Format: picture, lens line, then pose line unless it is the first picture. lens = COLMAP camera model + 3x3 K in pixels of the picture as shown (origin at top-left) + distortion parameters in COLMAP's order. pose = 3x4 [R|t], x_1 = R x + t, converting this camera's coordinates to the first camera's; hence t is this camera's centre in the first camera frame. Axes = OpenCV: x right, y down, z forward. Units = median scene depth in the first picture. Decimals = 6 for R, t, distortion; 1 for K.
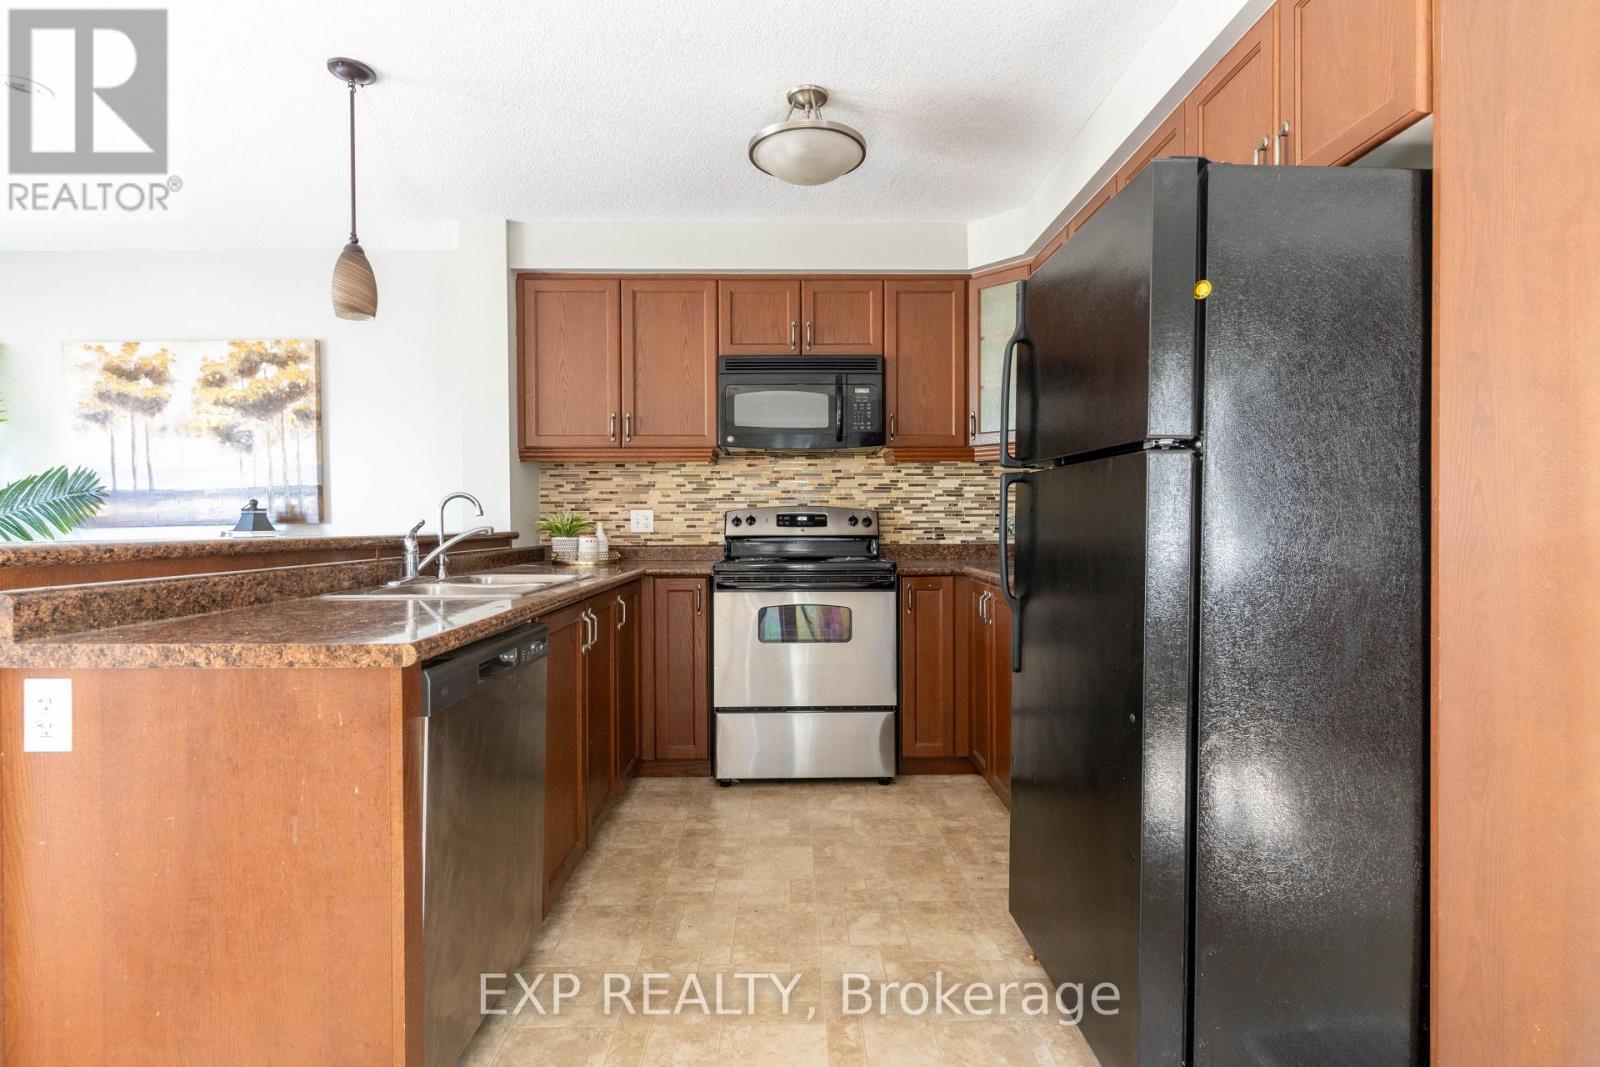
lens RADIAL K [[757.8, 0, 801.0], [0, 757.8, 530.9], [0, 0, 1]] dist [0.003973, 0.000197]
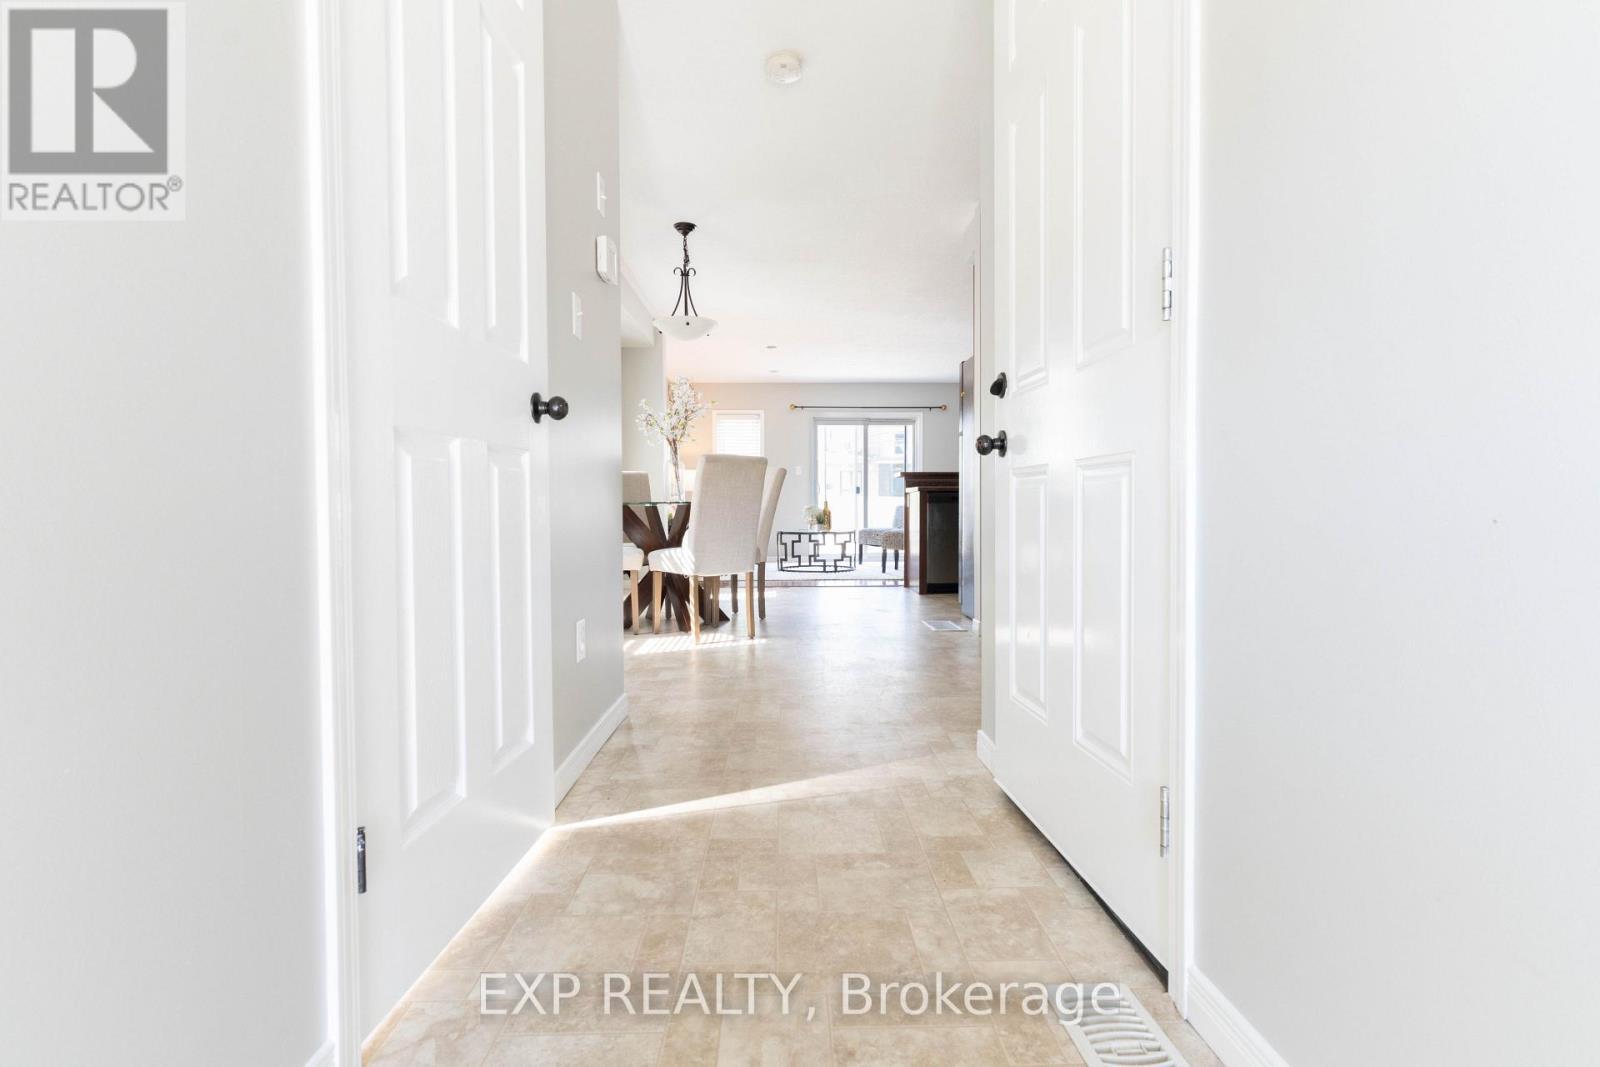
lens RADIAL K [[757.8, 0, 801.0], [0, 757.8, 530.9], [0, 0, 1]] dist [0.003973, 0.000197]
pose [[-0.001634, 0.027943, -0.999608, 0.435897], [-0.007280, 0.999583, 0.027954, 0.095444], [0.999972, 0.007323, -0.001430, 0.647473]]
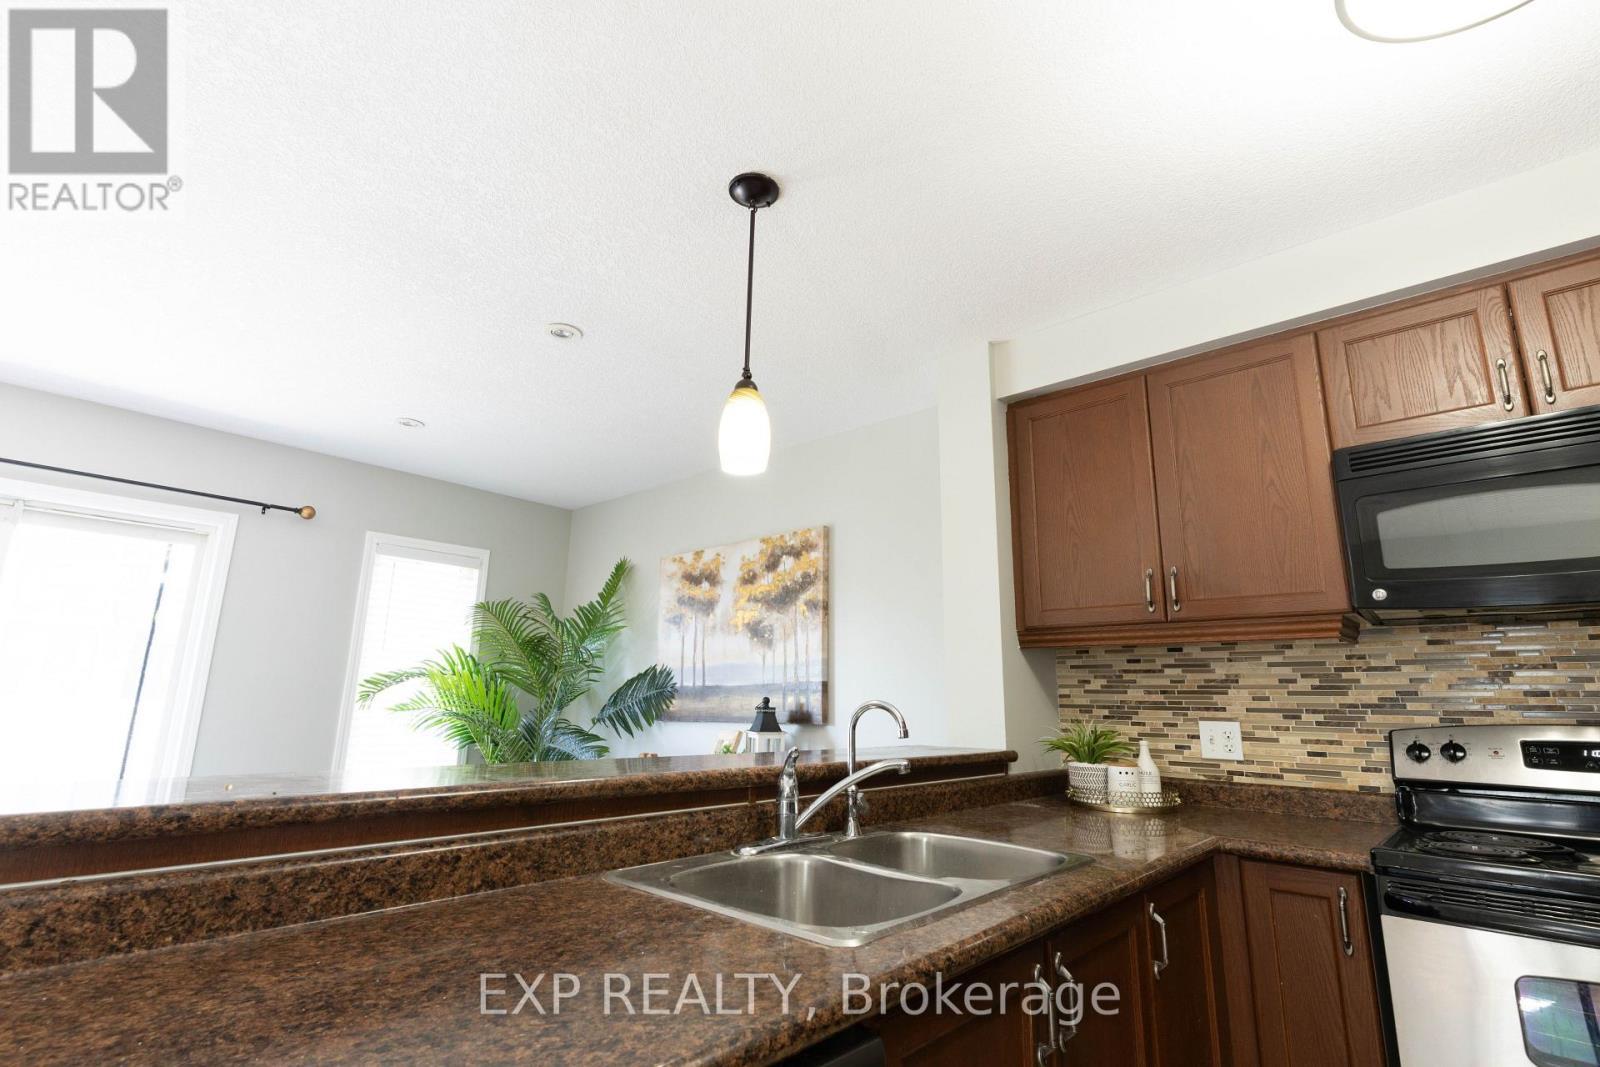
lens RADIAL K [[757.8, 0, 801.0], [0, 757.8, 530.9], [0, 0, 1]] dist [0.003973, 0.000197]
pose [[0.729112, -0.134240, -0.671100, -0.023062], [-0.030026, 0.973357, -0.227322, -0.028759], [0.683735, 0.185894, 0.705655, 0.311762]]
